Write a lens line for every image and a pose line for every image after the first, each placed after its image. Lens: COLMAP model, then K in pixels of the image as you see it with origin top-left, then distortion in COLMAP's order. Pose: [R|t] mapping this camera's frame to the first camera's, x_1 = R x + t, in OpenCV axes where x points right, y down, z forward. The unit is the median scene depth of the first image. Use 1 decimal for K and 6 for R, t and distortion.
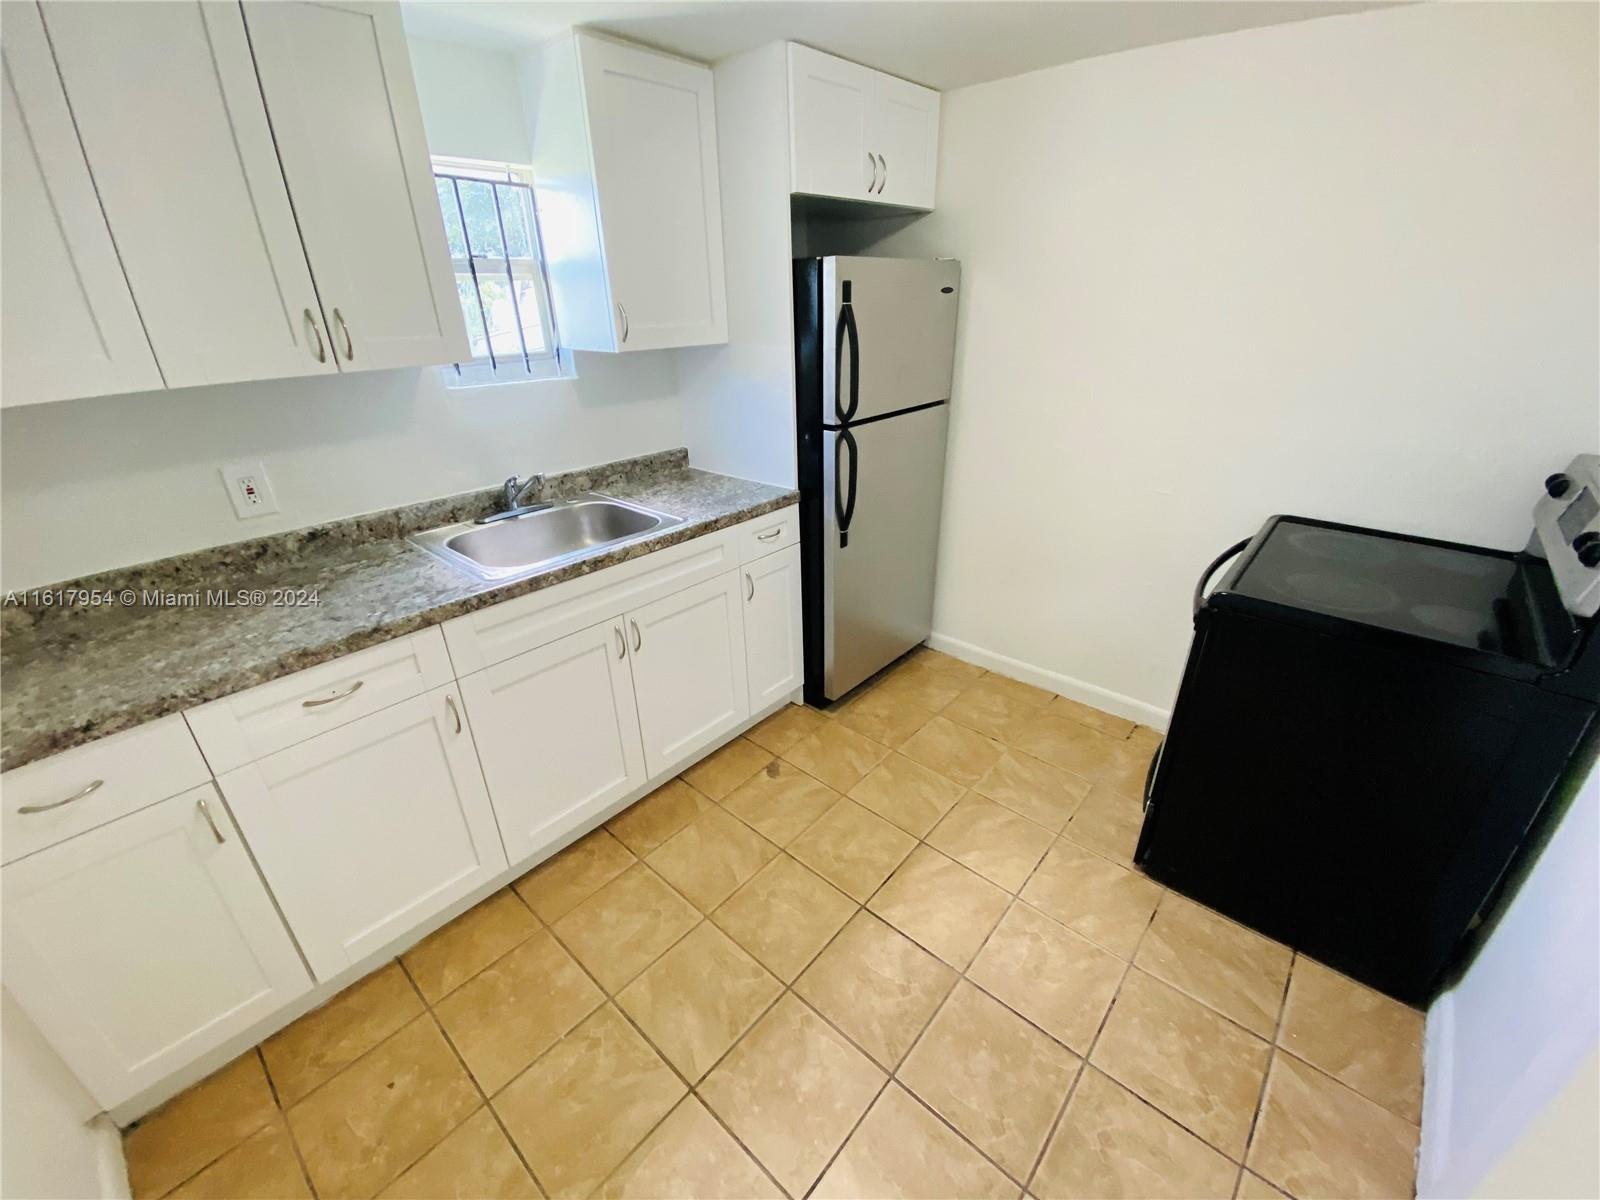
lens RADIAL K [[647.6, 0, 797.2], [0, 647.6, 603.6], [0, 0, 1]] dist [0.038588, -0.029793]
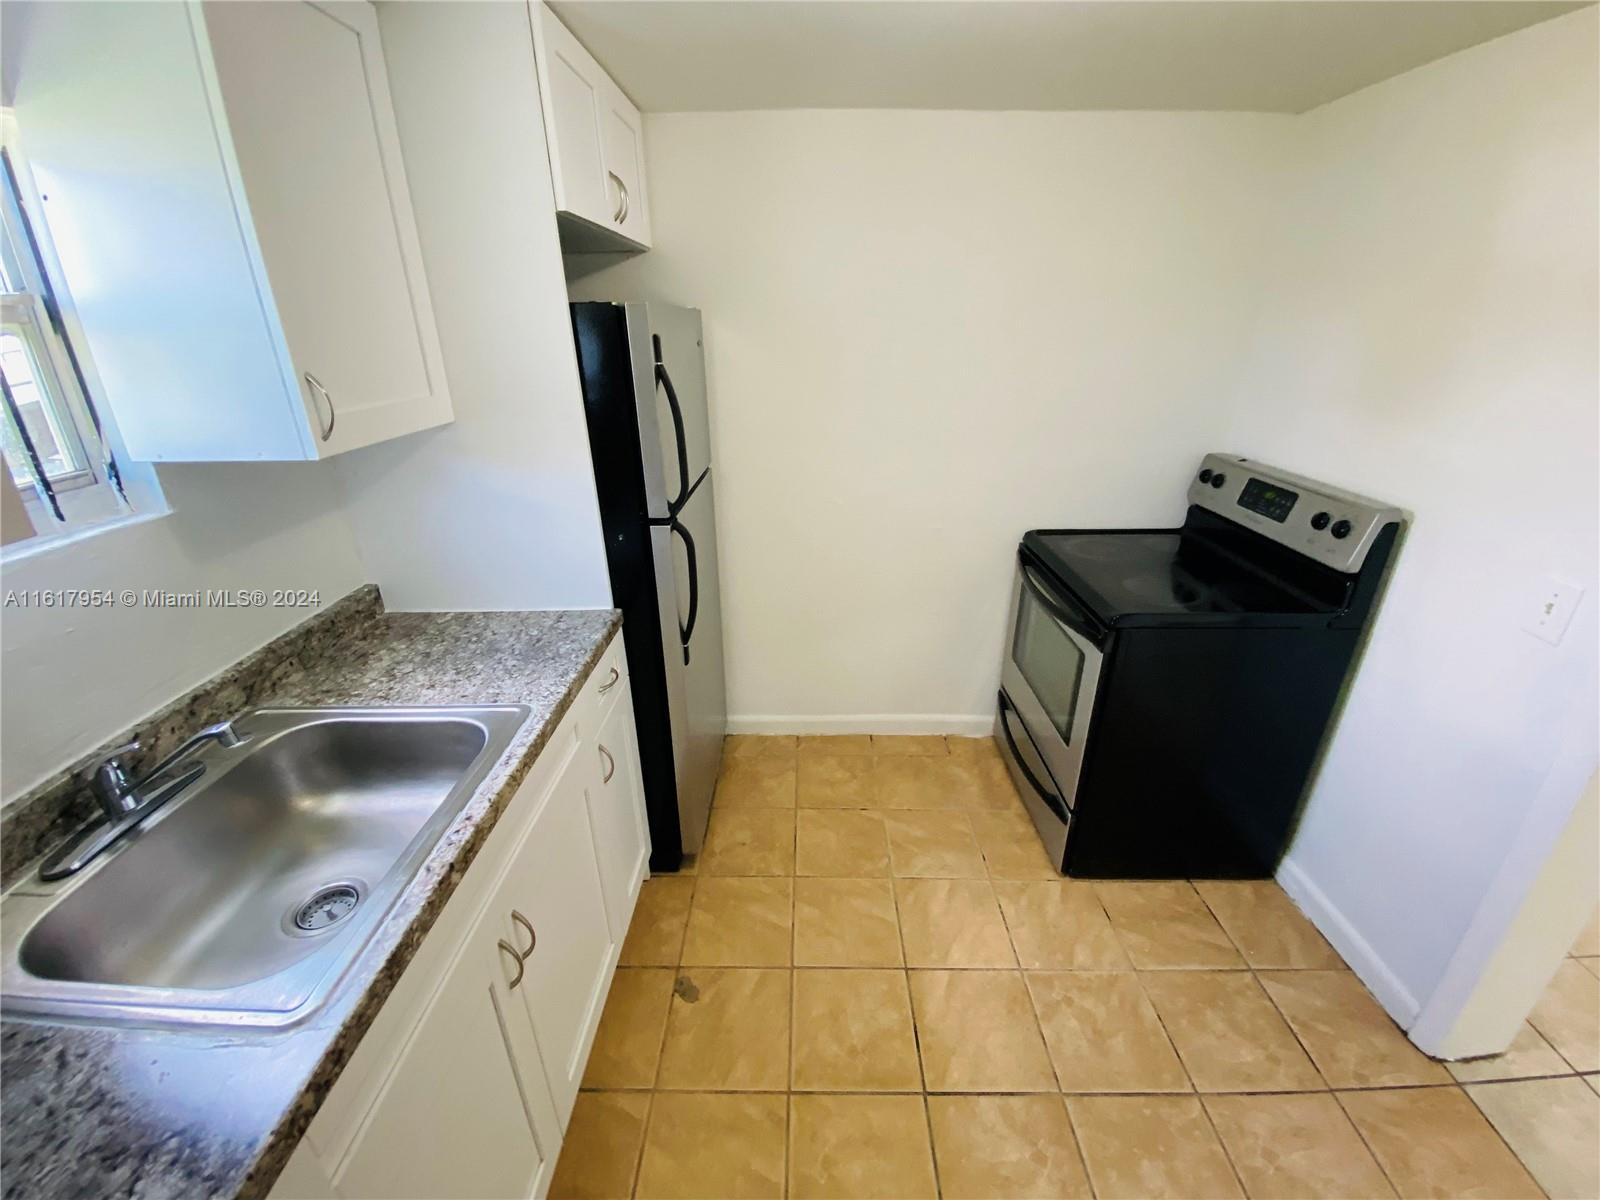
lens RADIAL K [[654.7, 0, 803.5], [0, 654.7, 597.3], [0, 0, 1]] dist [0.025217, -0.023843]
pose [[0.750007, -0.242296, 0.615453, -0.335771], [0.275496, 0.960369, 0.042358, -0.185676], [-0.601325, 0.137786, 0.787035, 0.338178]]
